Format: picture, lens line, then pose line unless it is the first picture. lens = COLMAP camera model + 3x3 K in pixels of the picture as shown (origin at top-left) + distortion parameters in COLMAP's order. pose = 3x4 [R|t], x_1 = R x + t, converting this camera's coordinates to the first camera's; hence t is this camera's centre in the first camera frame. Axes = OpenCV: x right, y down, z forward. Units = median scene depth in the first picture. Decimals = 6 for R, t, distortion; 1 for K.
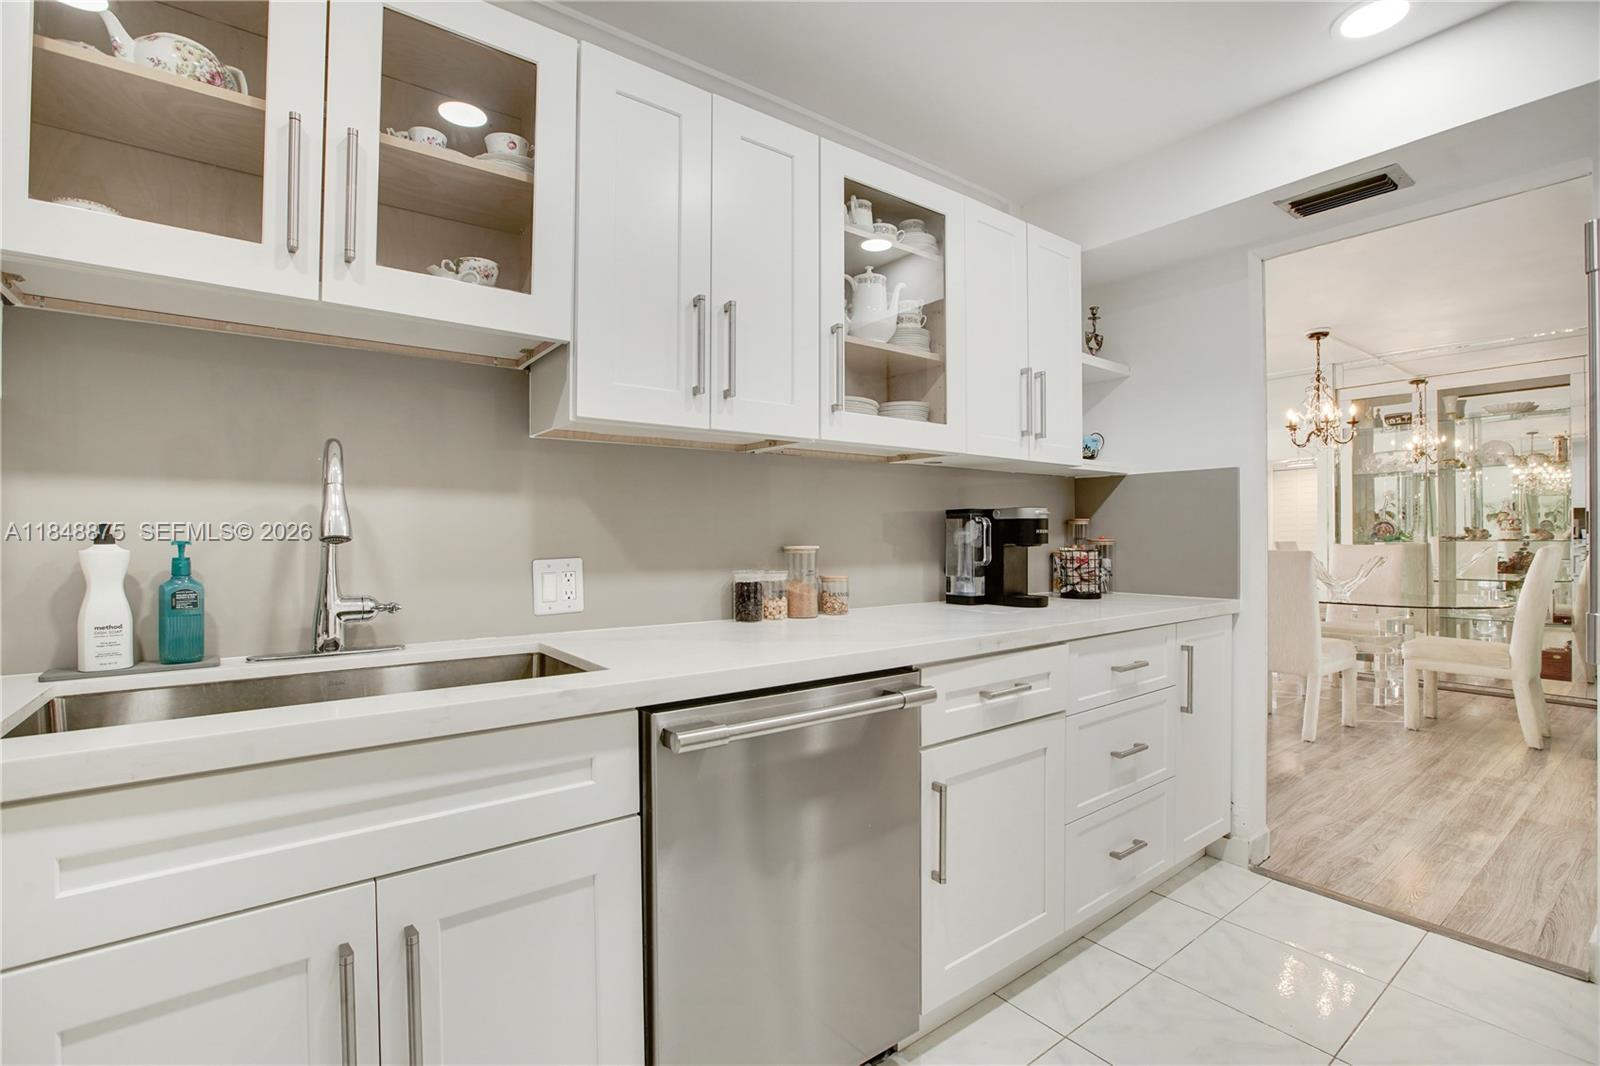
lens RADIAL K [[722.0, 0, 800.0], [0, 722.0, 533.0], [0, 0, 1]] dist [-0.009220, 0.000972]
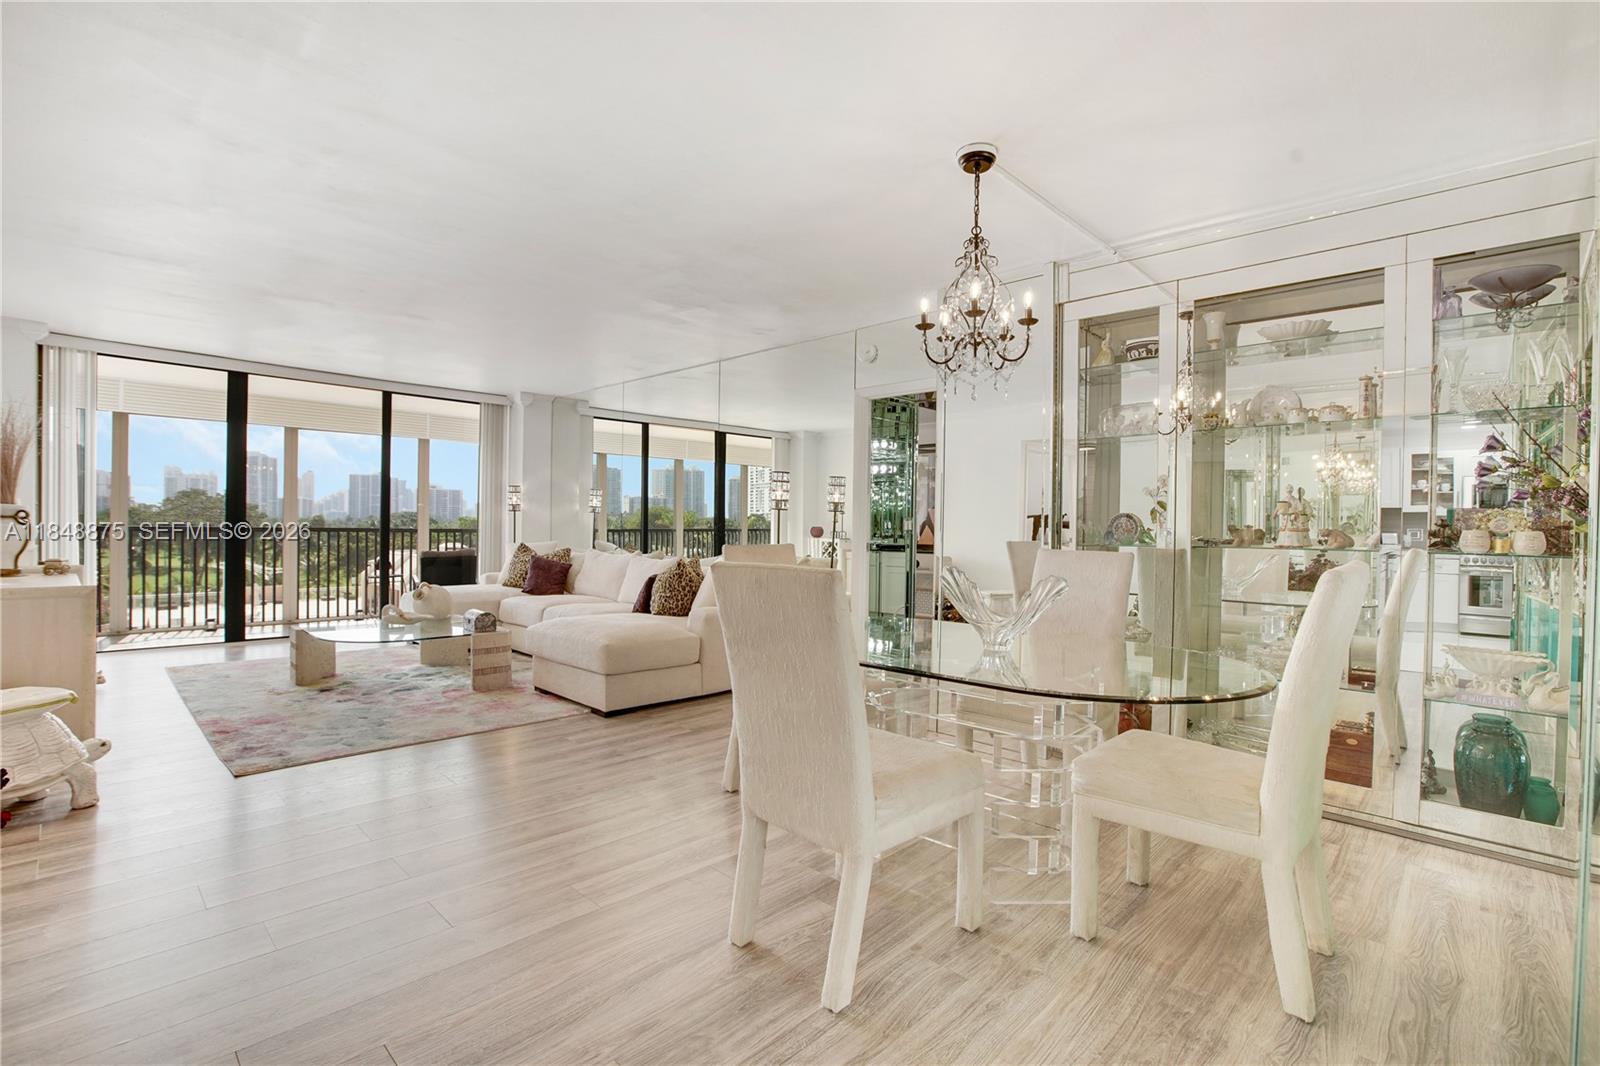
lens RADIAL K [[722.0, 0, 800.0], [0, 722.0, 533.0], [0, 0, 1]] dist [-0.009220, 0.000972]
pose [[0.987973, 0.019036, 0.153452, 0.477835], [-0.020893, 0.999727, 0.010498, 0.000260], [-0.153210, -0.013577, 0.988100, 0.452843]]
